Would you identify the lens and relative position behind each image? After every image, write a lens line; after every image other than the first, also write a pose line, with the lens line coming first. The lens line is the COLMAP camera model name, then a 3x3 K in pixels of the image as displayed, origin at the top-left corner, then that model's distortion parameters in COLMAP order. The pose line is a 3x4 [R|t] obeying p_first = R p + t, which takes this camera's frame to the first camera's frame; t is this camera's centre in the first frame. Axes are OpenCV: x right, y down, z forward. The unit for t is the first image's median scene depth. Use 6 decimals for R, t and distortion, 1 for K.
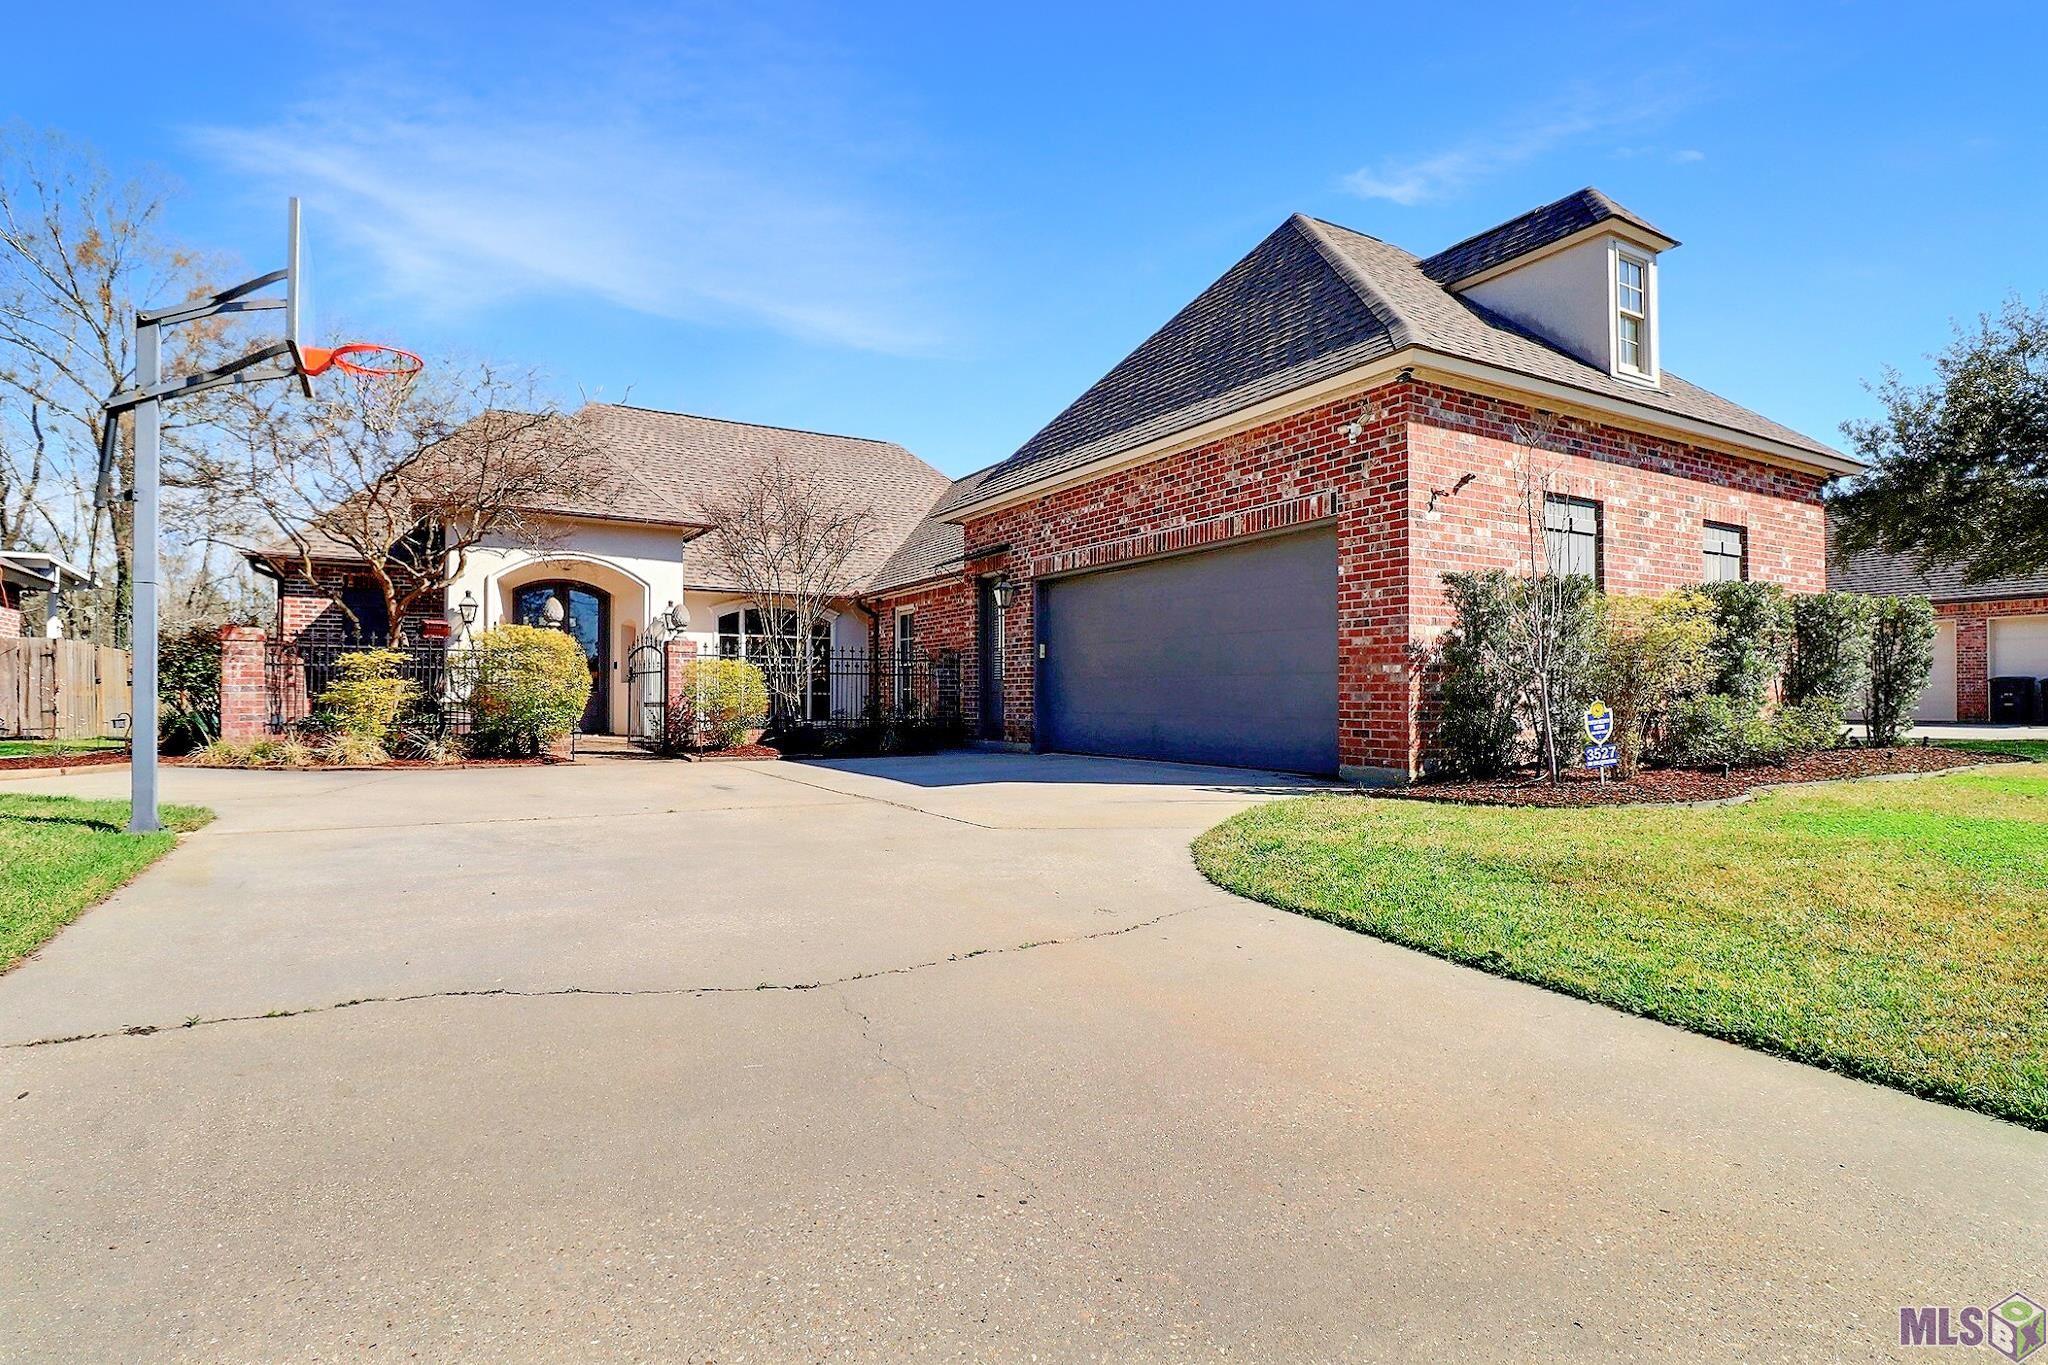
lens RADIAL K [[1017.9, 0, 1024.0], [0, 1017.9, 682.5], [0, 0, 1]] dist [0.000574, 0.000088]
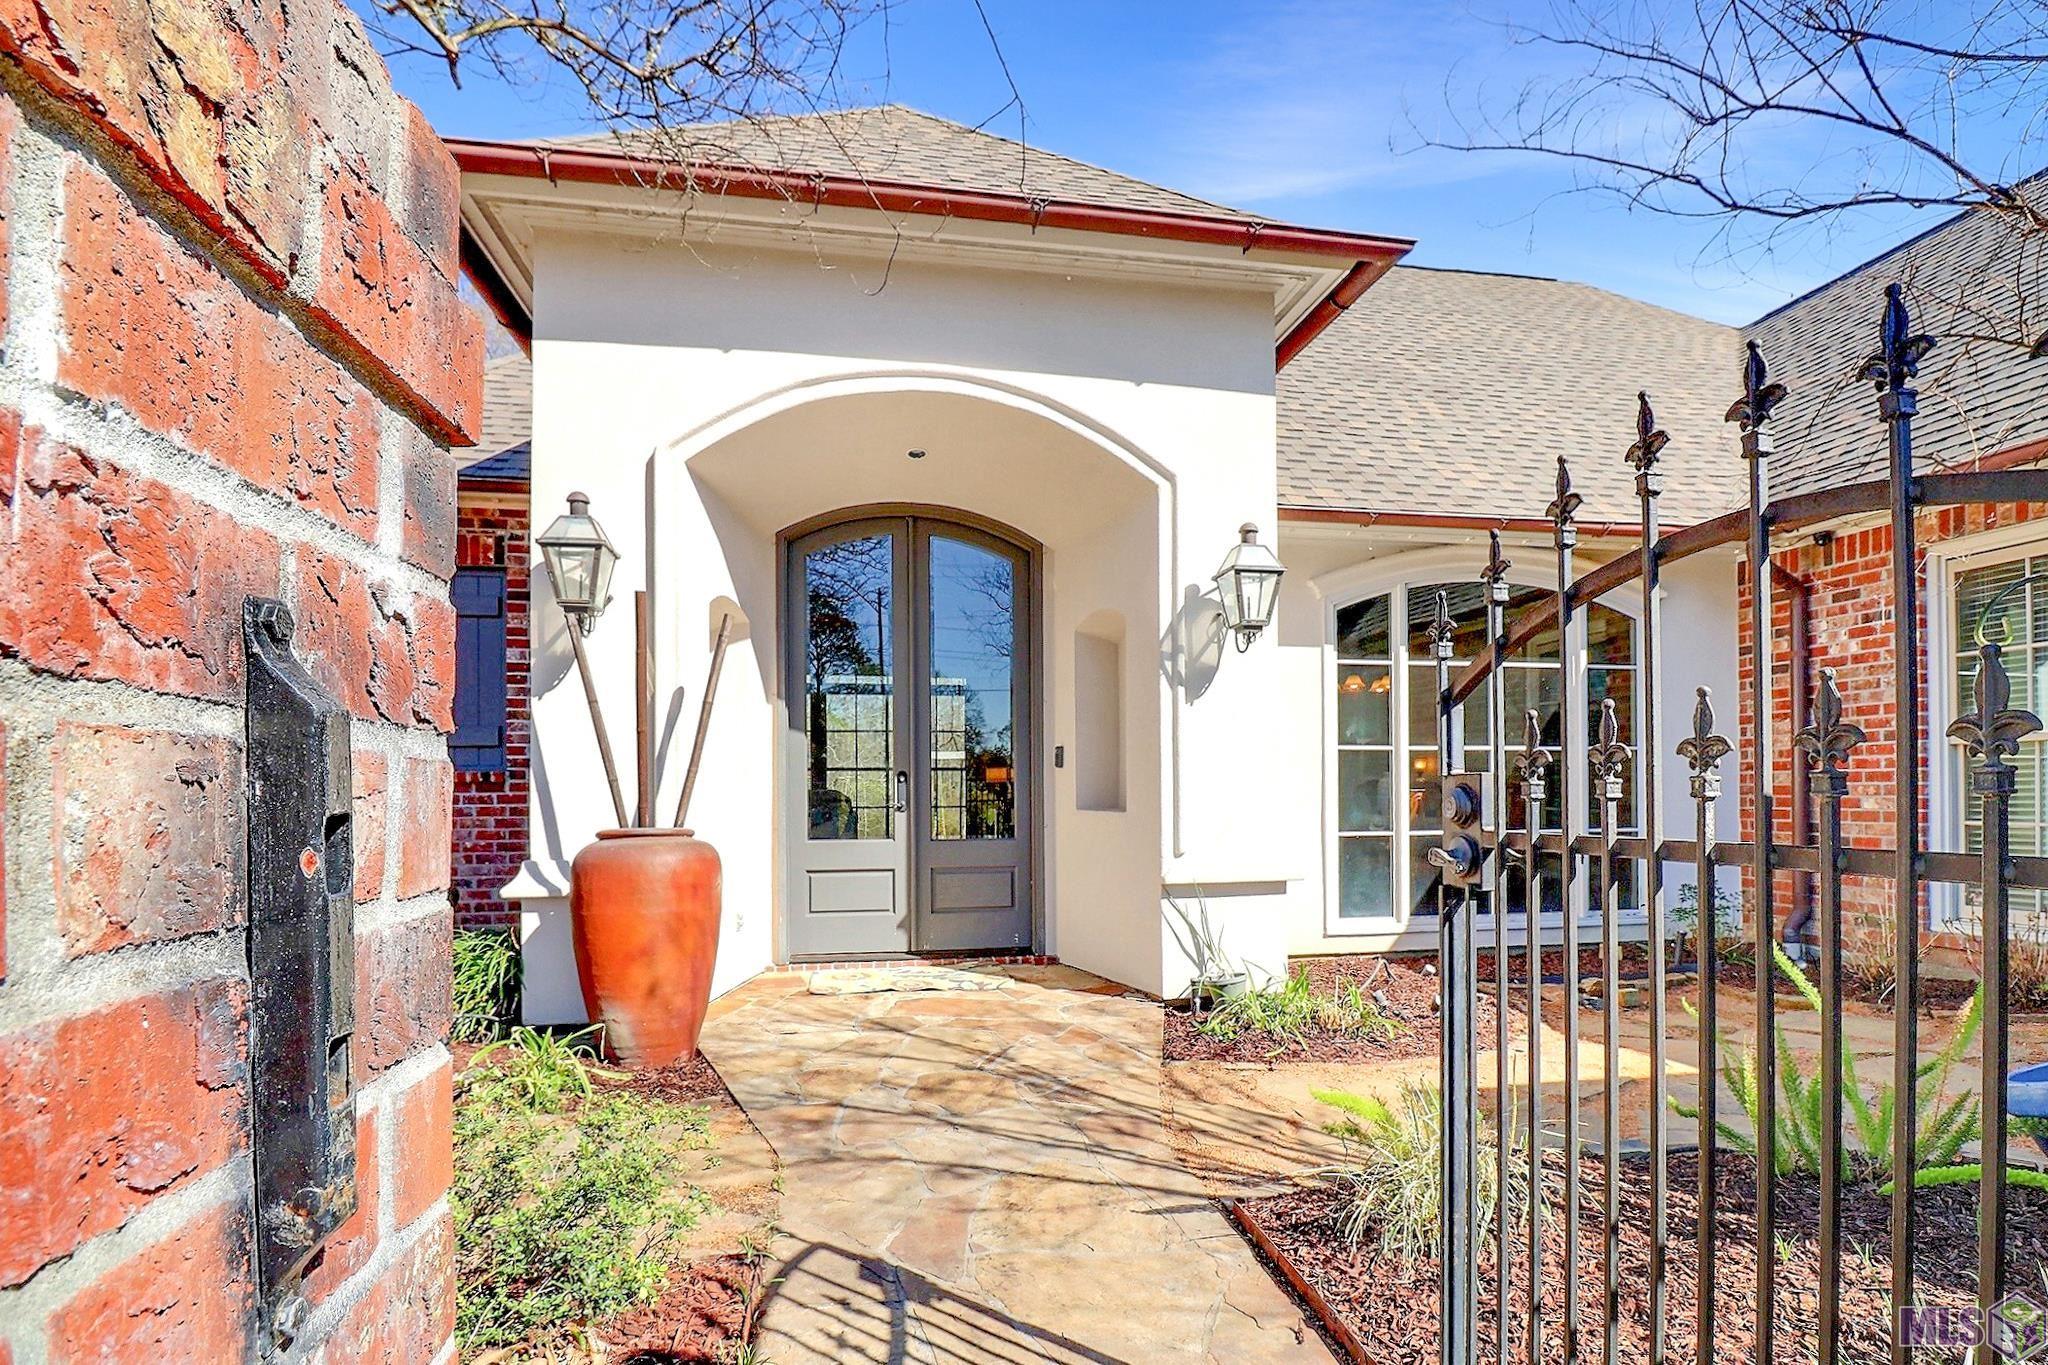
lens RADIAL K [[989.8, 0, 1016.9], [0, 989.8, 780.6], [0, 0, 1]] dist [-0.010902, 0.000005]
pose [[0.941322, -0.007442, -0.337427, -0.436481], [0.012086, 0.999859, 0.011663, -0.019206], [0.337292, -0.015057, 0.941280, 0.992227]]
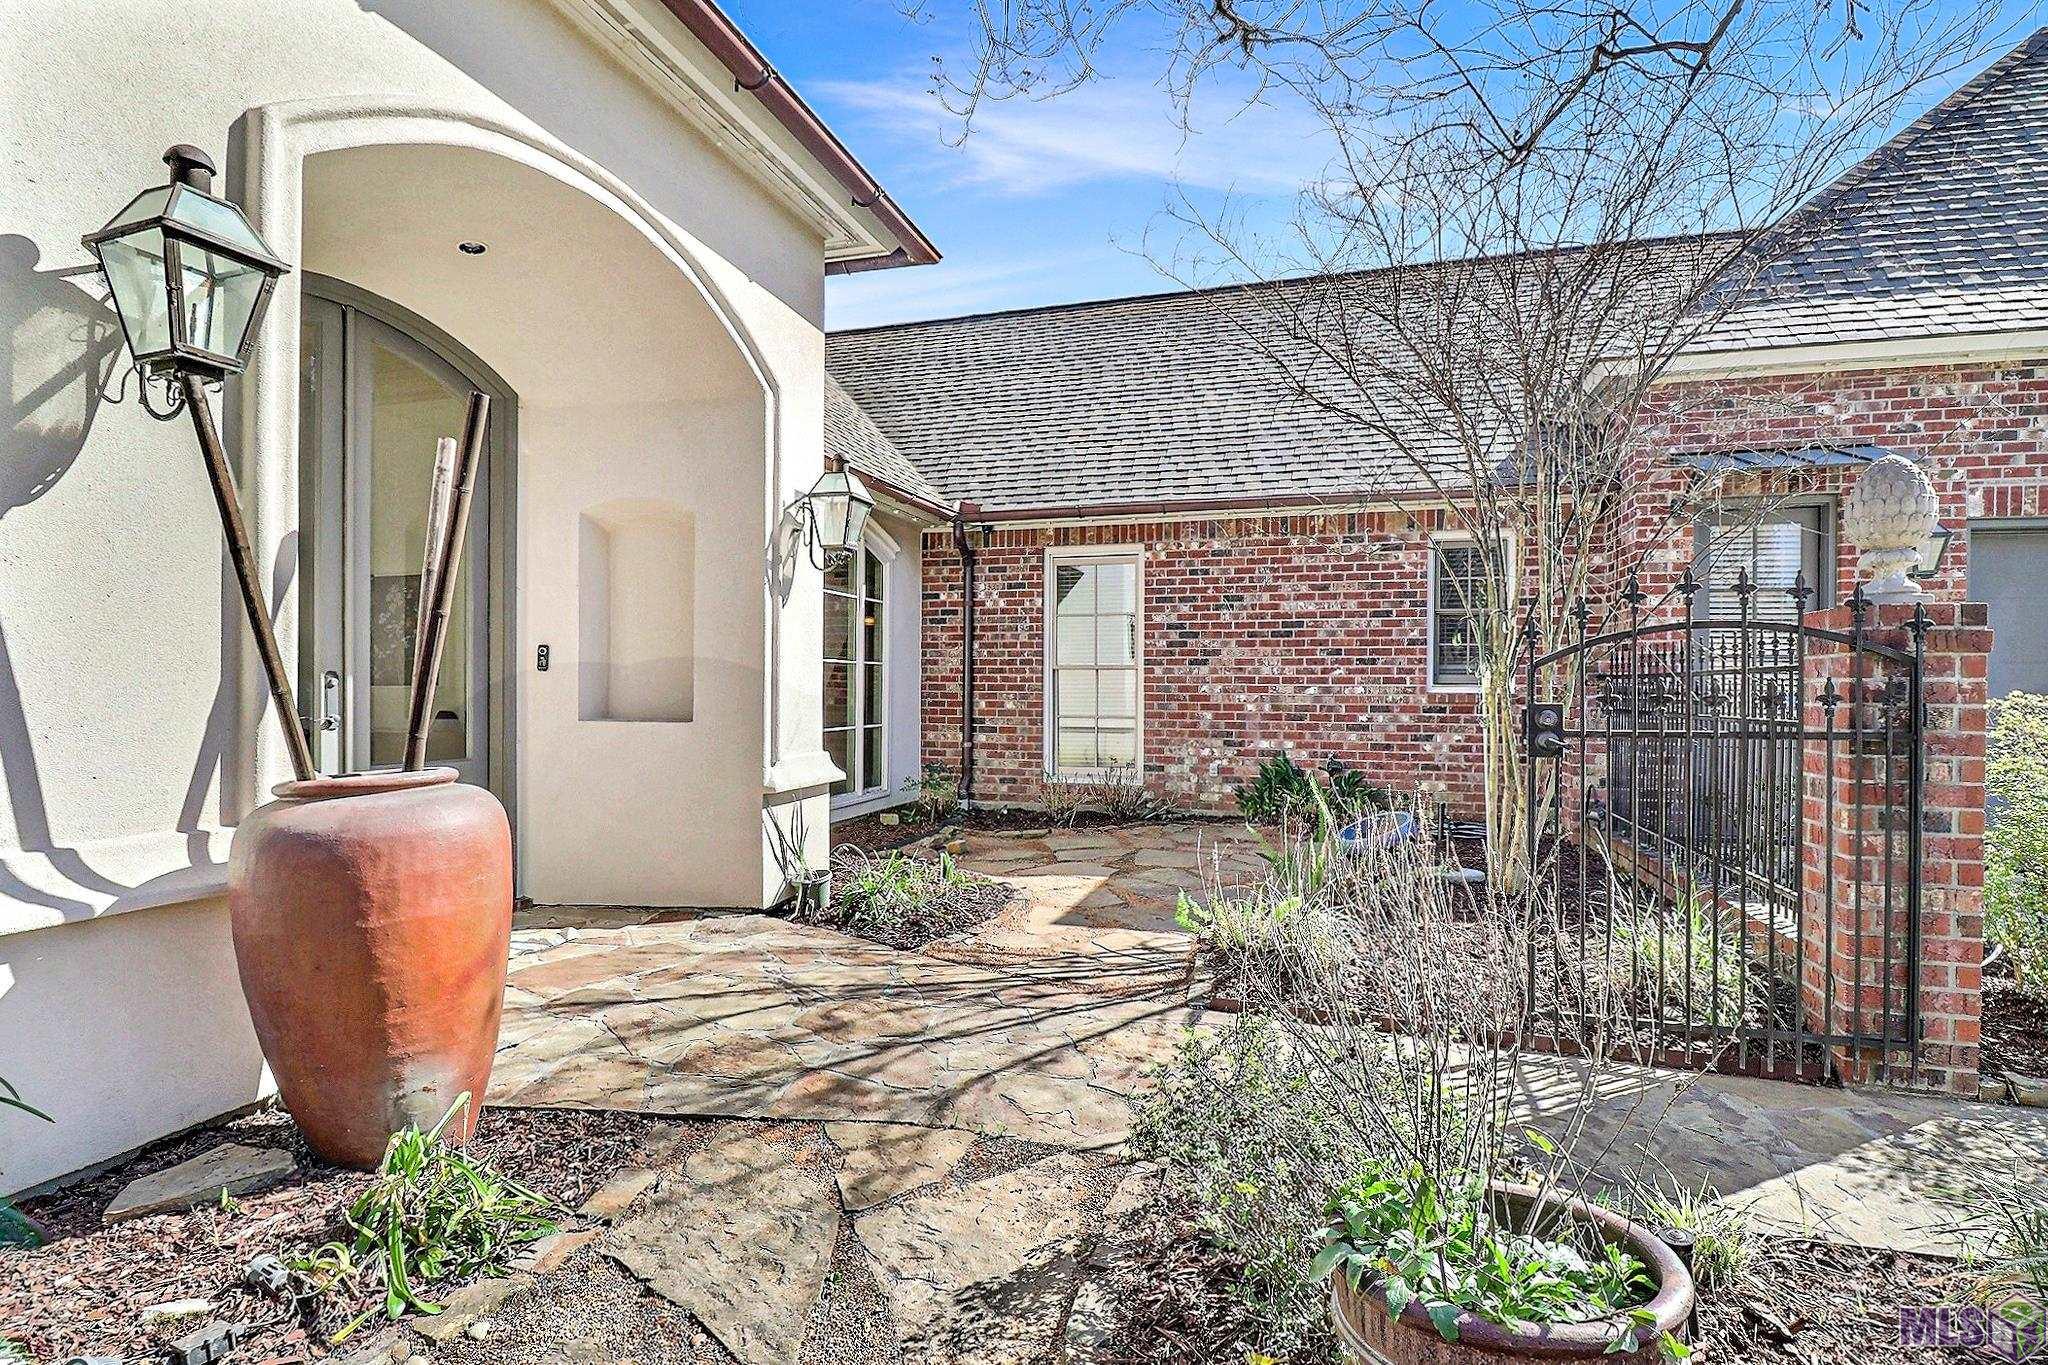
lens RADIAL K [[966.9, 0, 1024.0], [0, 966.9, 682.5], [0, 0, 1]] dist [0.000973, -0.012623]
pose [[0.744933, 0.006812, 0.667105, -0.682082], [-0.019431, 0.999745, 0.011489, -0.022921], [-0.666857, -0.021521, 0.744875, 1.026150]]
